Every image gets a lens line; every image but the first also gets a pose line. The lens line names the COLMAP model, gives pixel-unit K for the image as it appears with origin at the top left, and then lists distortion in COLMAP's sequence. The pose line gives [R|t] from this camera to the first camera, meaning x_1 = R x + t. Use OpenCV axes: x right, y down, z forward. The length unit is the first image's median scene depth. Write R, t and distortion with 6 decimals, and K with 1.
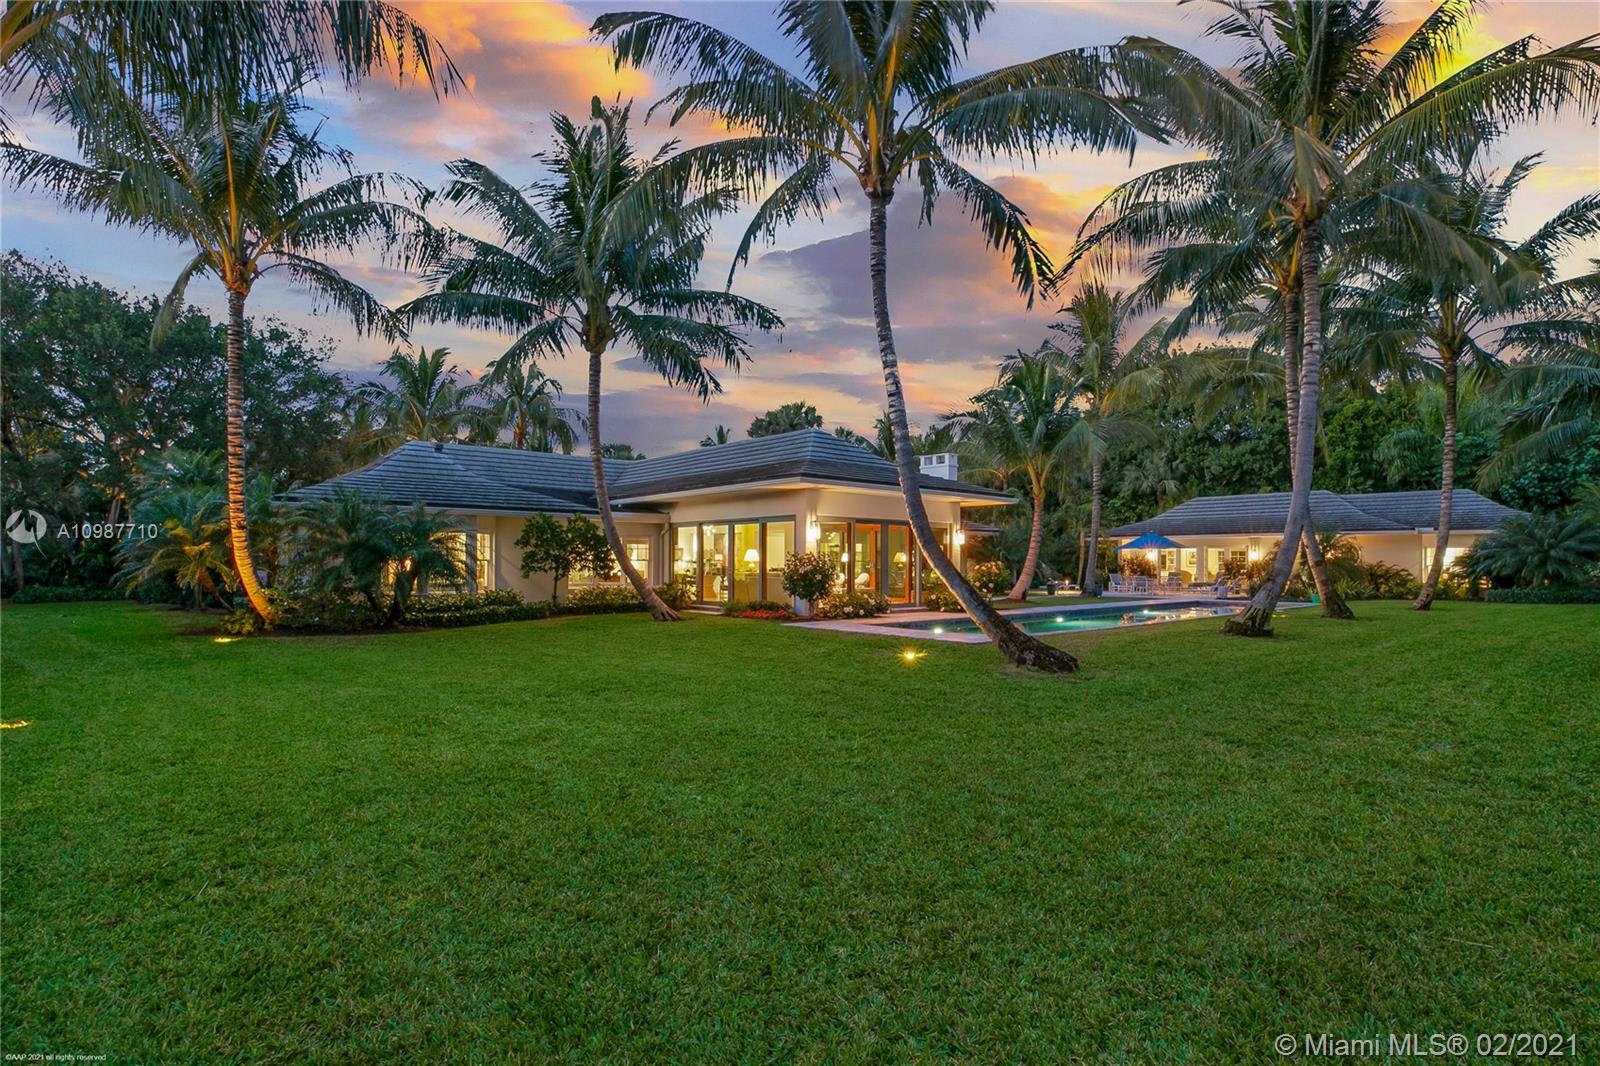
lens RADIAL K [[743.8, 0, 800.0], [0, 743.8, 533.0], [0, 0, 1]] dist [0.001917, 0.000254]
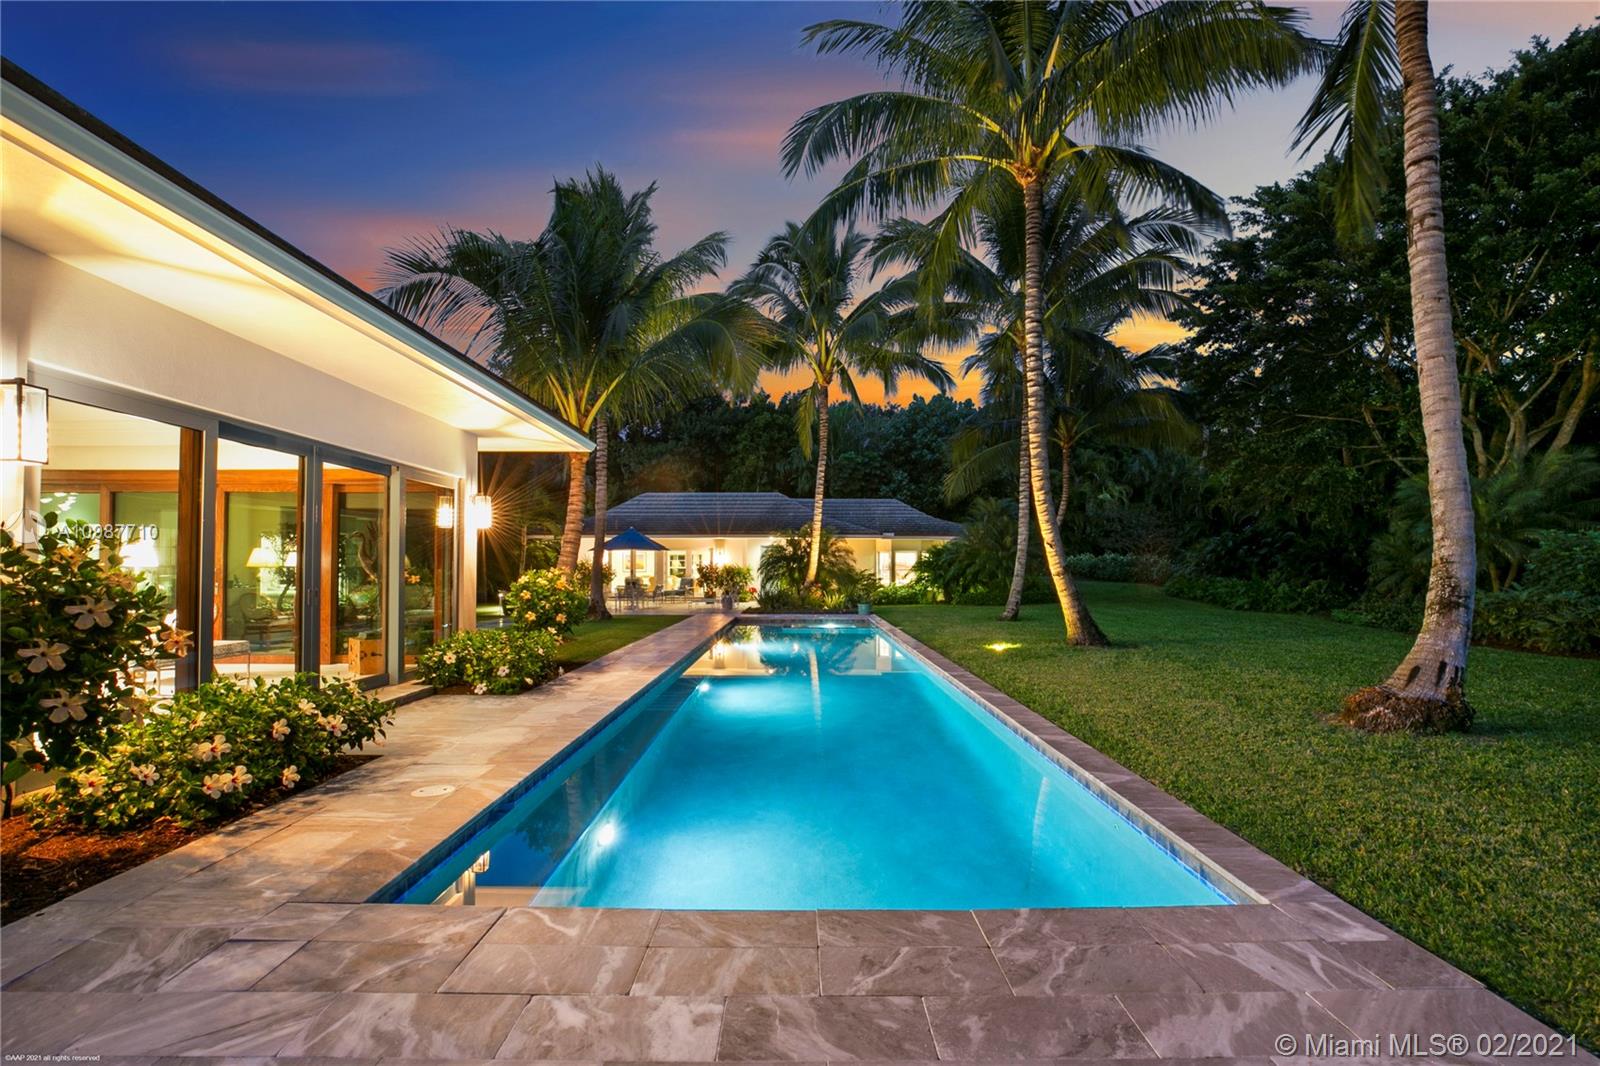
lens RADIAL K [[743.8, 0, 800.0], [0, 743.8, 533.0], [0, 0, 1]] dist [0.001917, 0.000254]
pose [[0.660400, 0.033591, 0.750162, 0.006595], [-0.026226, 0.999421, -0.021664, 0.021455], [-0.750455, -0.005367, 0.660899, 0.523839]]
